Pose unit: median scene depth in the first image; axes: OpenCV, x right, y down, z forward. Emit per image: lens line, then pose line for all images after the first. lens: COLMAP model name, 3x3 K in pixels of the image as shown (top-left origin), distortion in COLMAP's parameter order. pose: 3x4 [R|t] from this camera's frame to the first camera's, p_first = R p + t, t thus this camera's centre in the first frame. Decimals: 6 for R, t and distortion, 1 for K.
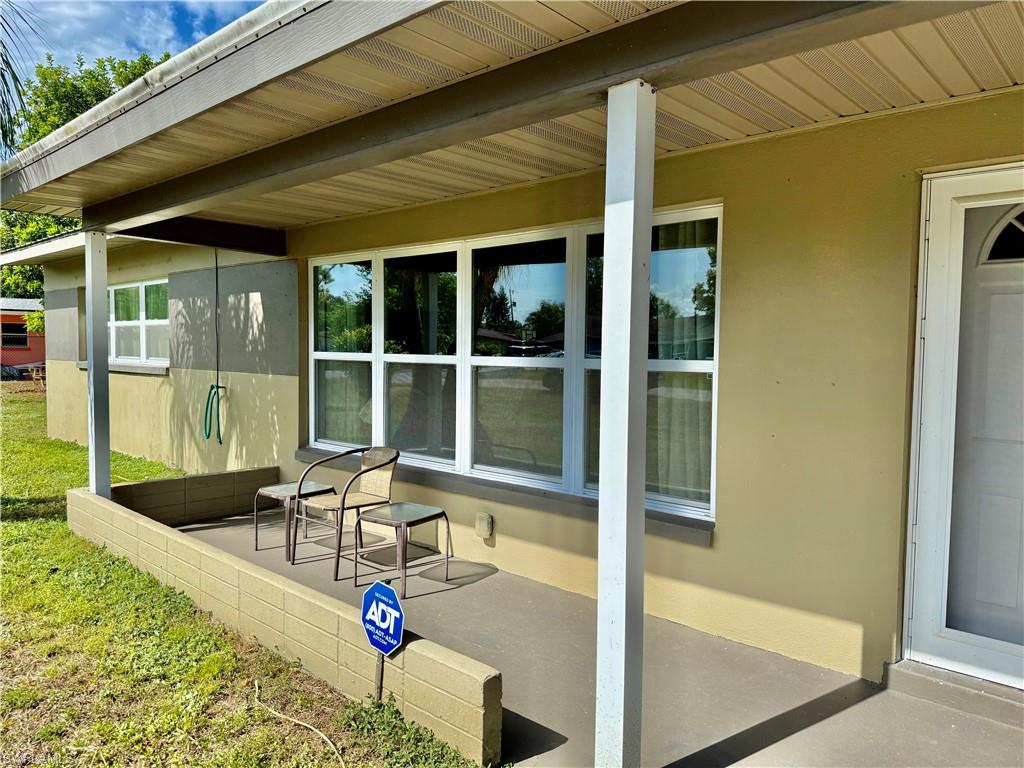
lens RADIAL K [[716.1, 0, 512.0], [0, 716.1, 384.0], [0, 0, 1]] dist [0.039076, -0.000707]
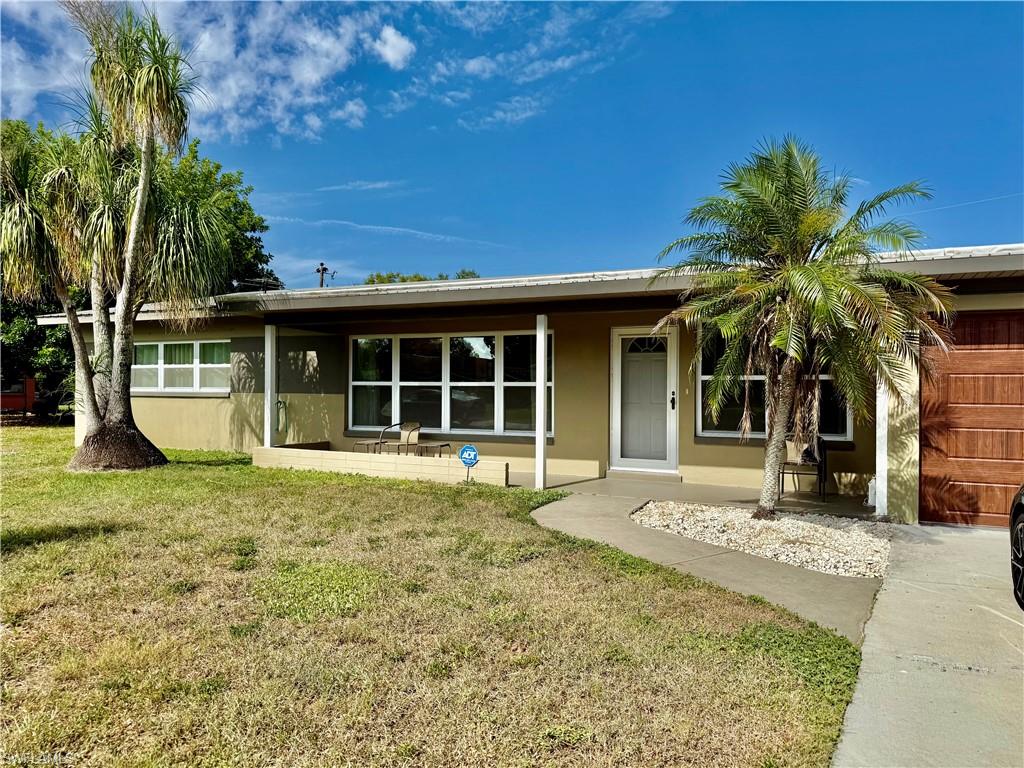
lens RADIAL K [[716.1, 0, 512.0], [0, 716.1, 384.0], [0, 0, 1]] dist [0.039076, -0.000707]
pose [[0.958612, -0.005159, 0.284668, -0.416640], [0.020045, 0.998578, -0.049403, 0.068641], [-0.284009, 0.053064, 0.957352, -1.024251]]
